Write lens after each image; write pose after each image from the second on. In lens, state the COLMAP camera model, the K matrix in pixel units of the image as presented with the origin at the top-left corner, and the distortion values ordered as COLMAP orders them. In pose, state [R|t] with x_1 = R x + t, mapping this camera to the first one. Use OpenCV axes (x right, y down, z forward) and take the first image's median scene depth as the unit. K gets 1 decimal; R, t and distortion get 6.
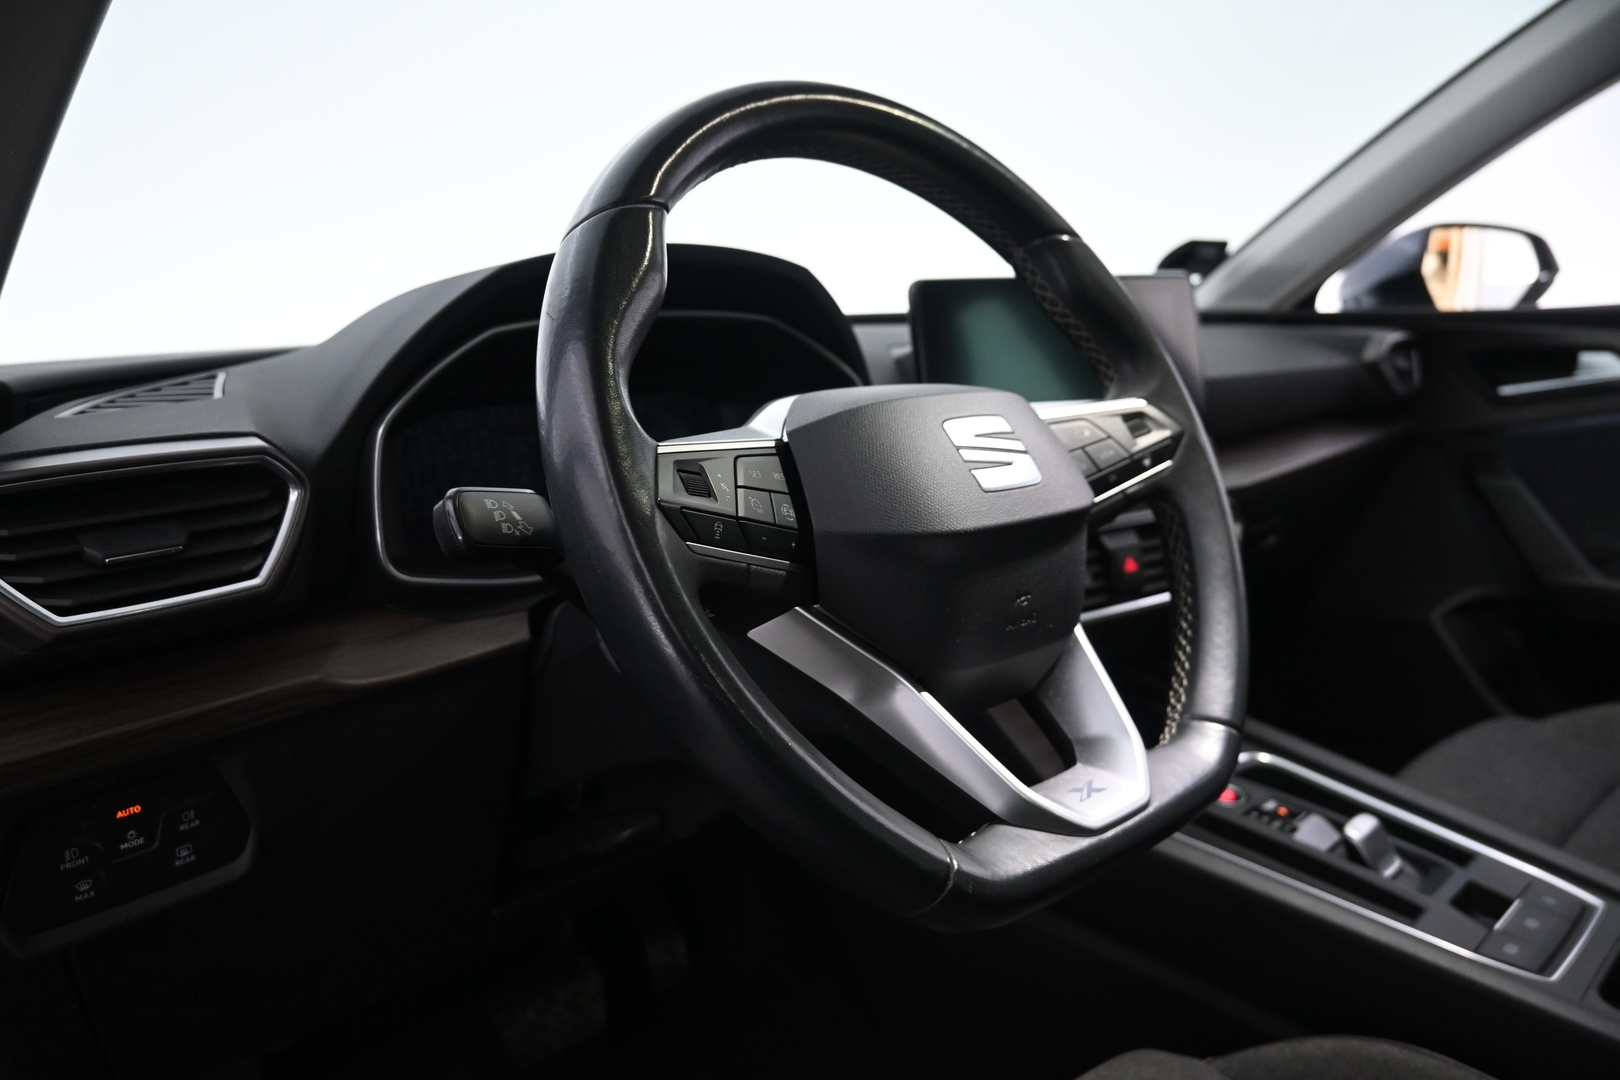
lens RADIAL K [[1150.4, 0, 810.0], [0, 1150.4, 540.0], [0, 0, 1]] dist [0.002159, 0.000876]
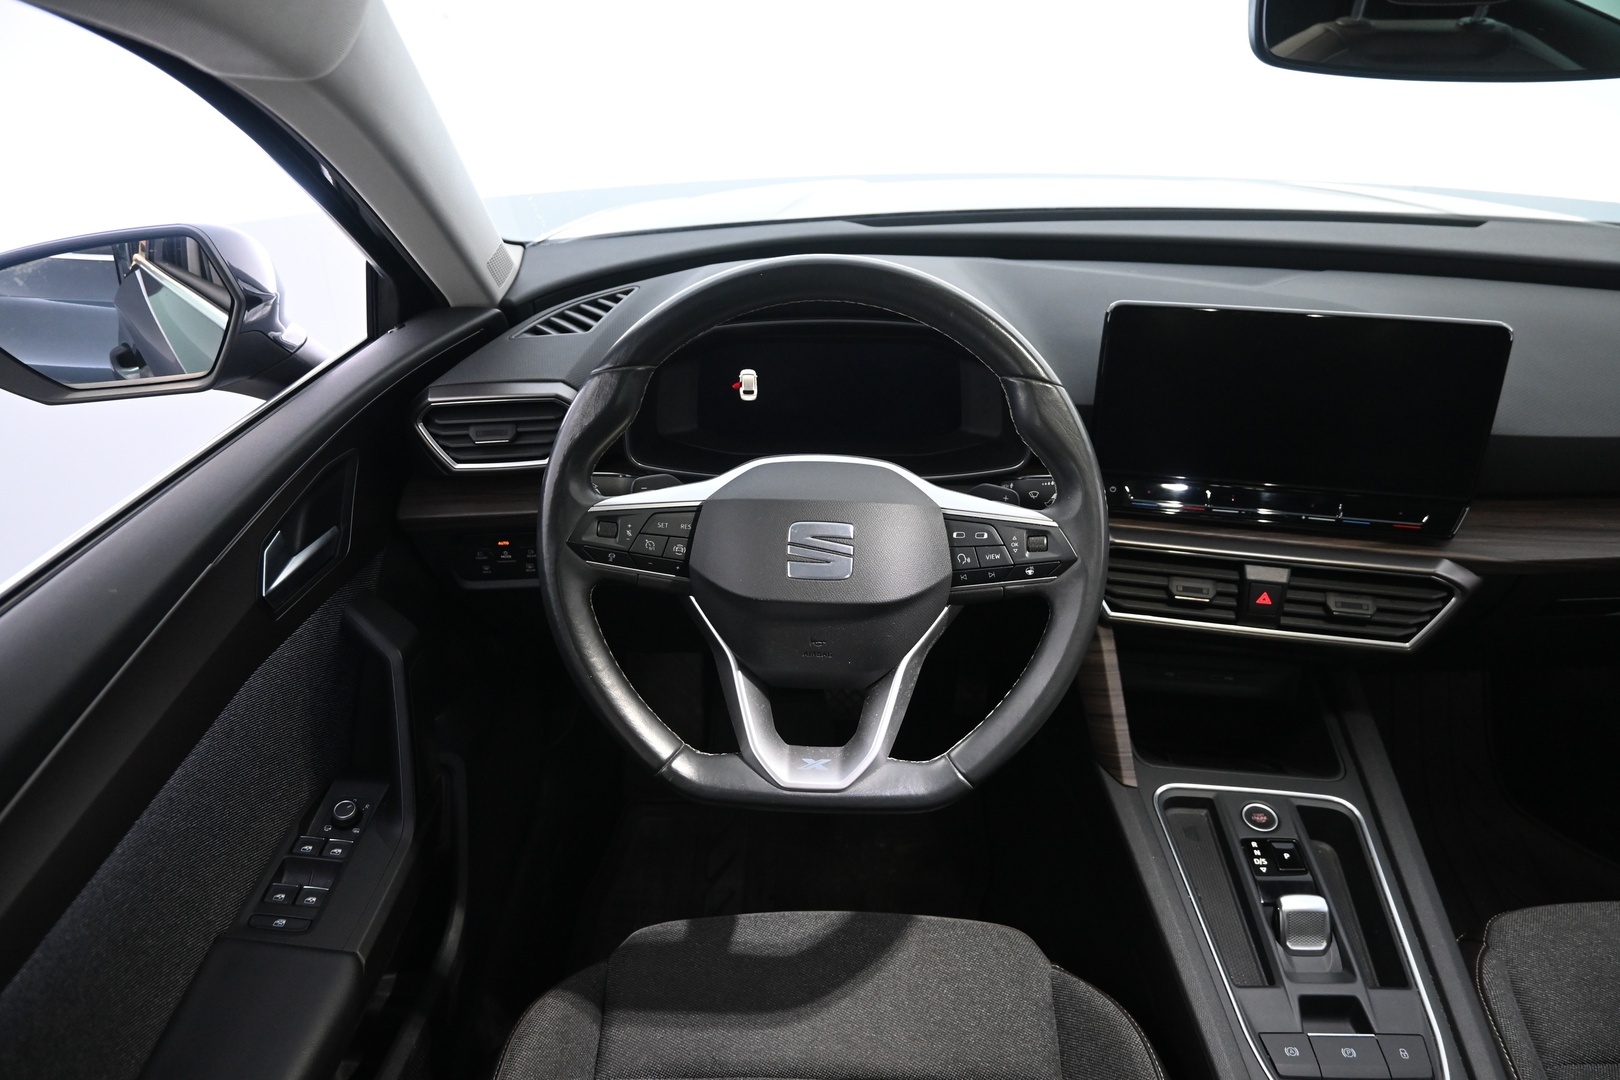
lens RADIAL K [[1150.4, 0, 810.0], [0, 1150.4, 540.0], [0, 0, 1]] dist [0.002159, 0.000876]
pose [[0.696970, 0.388011, -0.603059, 1.086737], [-0.145354, 0.899953, 0.411044, -0.729395], [0.702214, -0.198828, 0.683639, -0.047686]]
